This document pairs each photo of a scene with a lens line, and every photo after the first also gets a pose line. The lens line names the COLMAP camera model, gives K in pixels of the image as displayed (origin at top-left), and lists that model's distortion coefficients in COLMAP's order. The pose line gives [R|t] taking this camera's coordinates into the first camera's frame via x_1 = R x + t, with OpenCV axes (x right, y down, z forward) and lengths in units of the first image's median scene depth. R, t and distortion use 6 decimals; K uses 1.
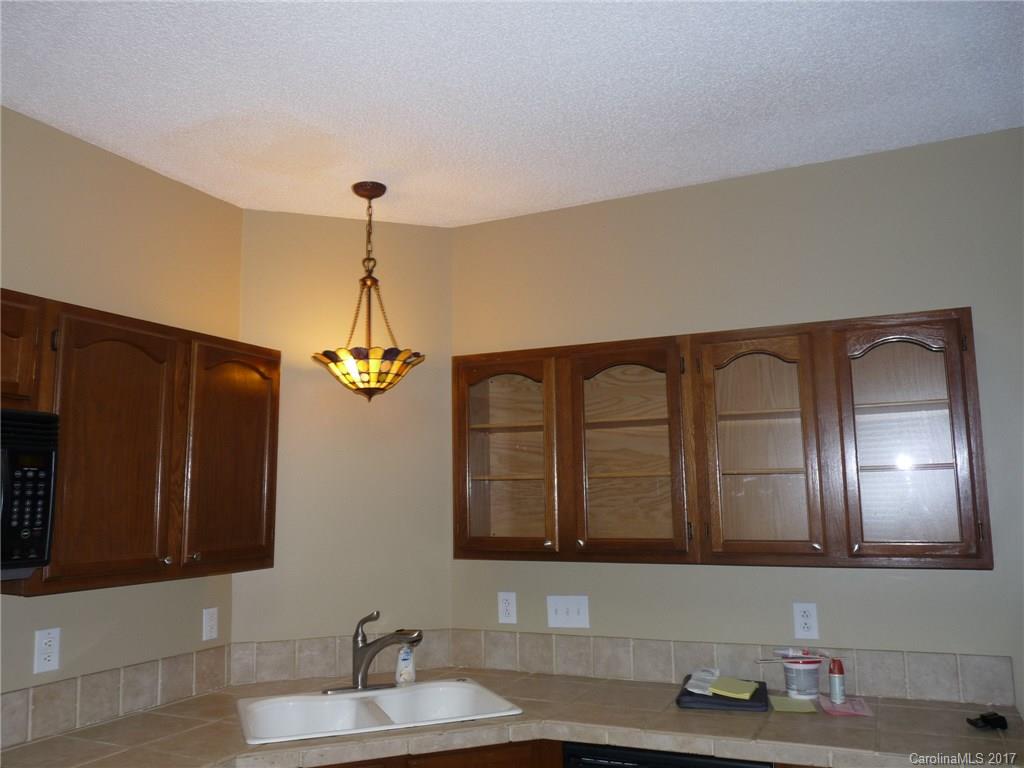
lens RADIAL K [[822.9, 0, 507.8], [0, 822.9, 381.7], [0, 0, 1]] dist [-0.012770, -0.010067]
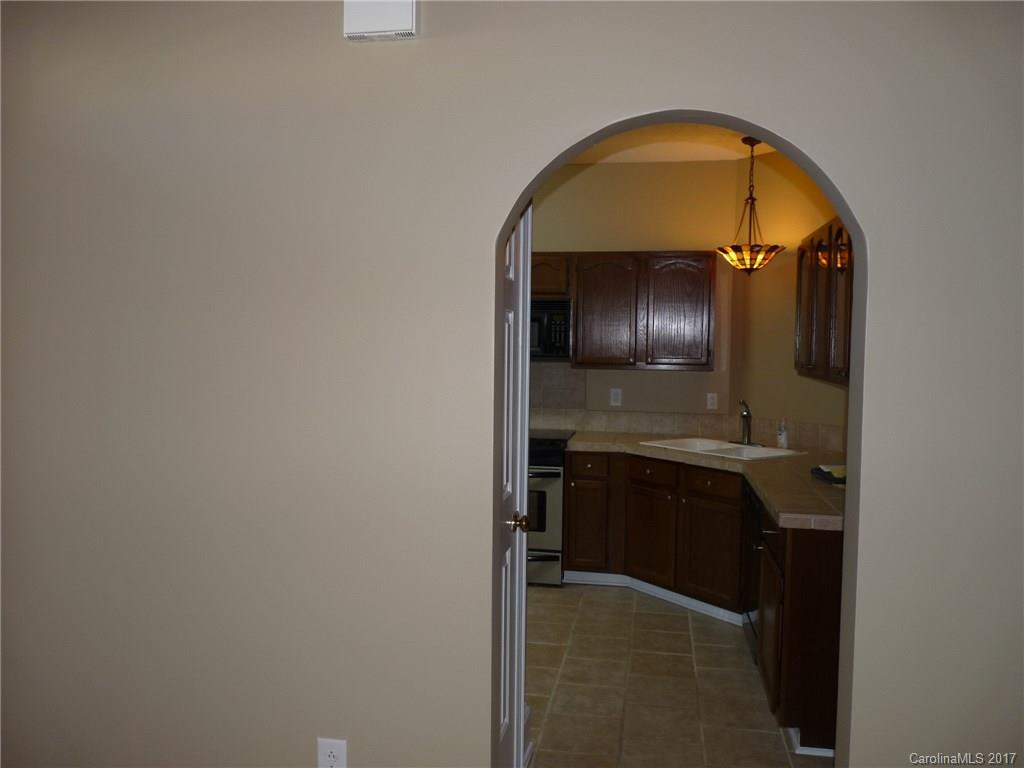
lens RADIAL K [[817.4, 0, 512.9], [0, 817.4, 379.4], [0, 0, 1]] dist [0.019521, -0.091229]
pose [[0.256975, 0.064309, -0.964276, 1.521085], [0.117734, 0.988268, 0.097285, 0.015500], [0.959220, -0.138528, 0.246389, 0.138327]]
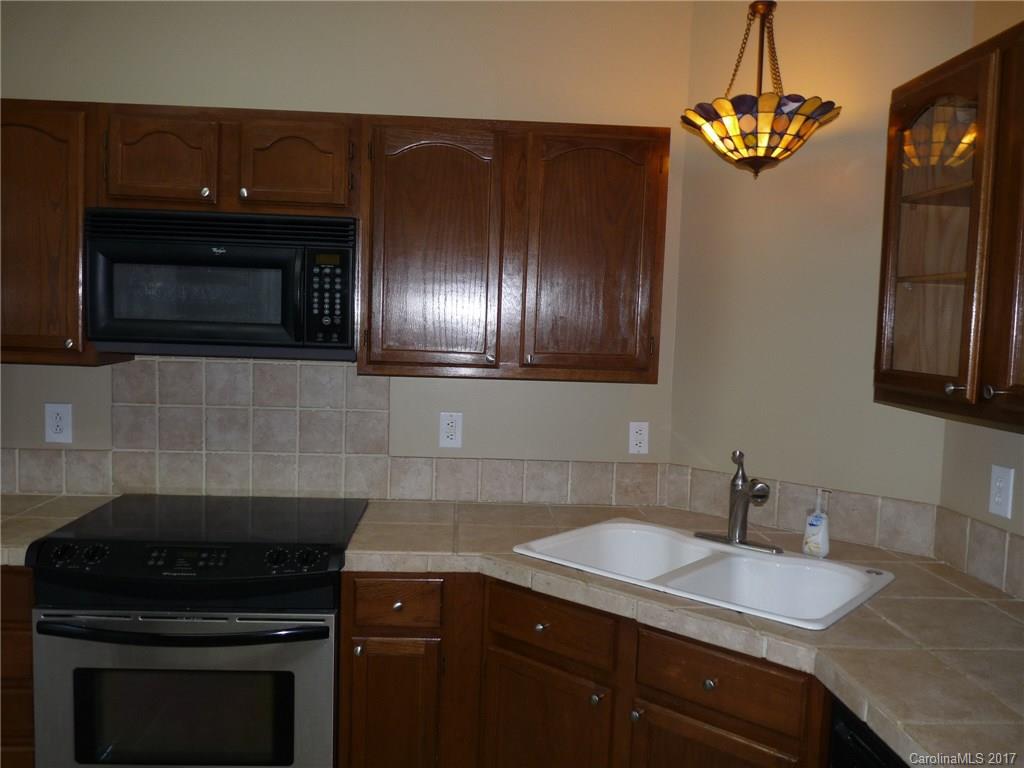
lens RADIAL K [[822.9, 0, 507.8], [0, 822.9, 381.7], [0, 0, 1]] dist [-0.012770, -0.010067]
pose [[0.475263, 0.090653, -0.875161, 0.456570], [0.083225, 0.985586, 0.147287, 0.091636], [0.875899, -0.142836, 0.460868, 0.513121]]
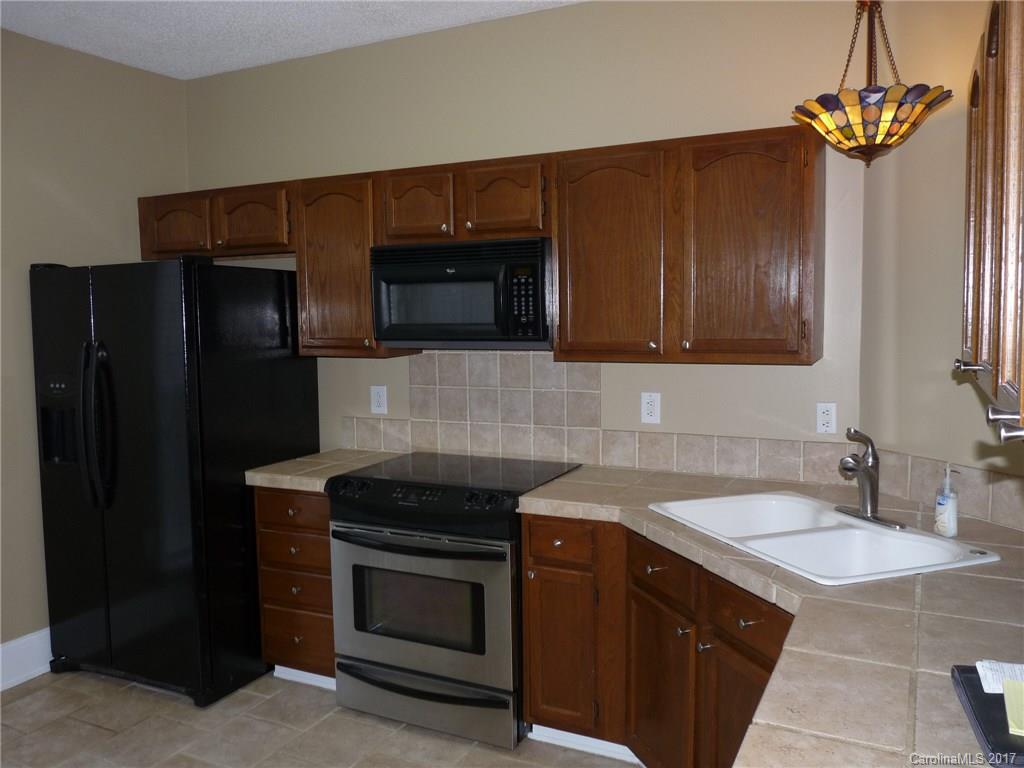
lens RADIAL K [[817.4, 0, 512.9], [0, 817.4, 379.4], [0, 0, 1]] dist [0.019521, -0.091229]
pose [[-0.022538, 0.096012, -0.995125, 0.722892], [0.153786, 0.983864, 0.091443, 0.118243], [0.987847, -0.150975, -0.036940, 0.785147]]
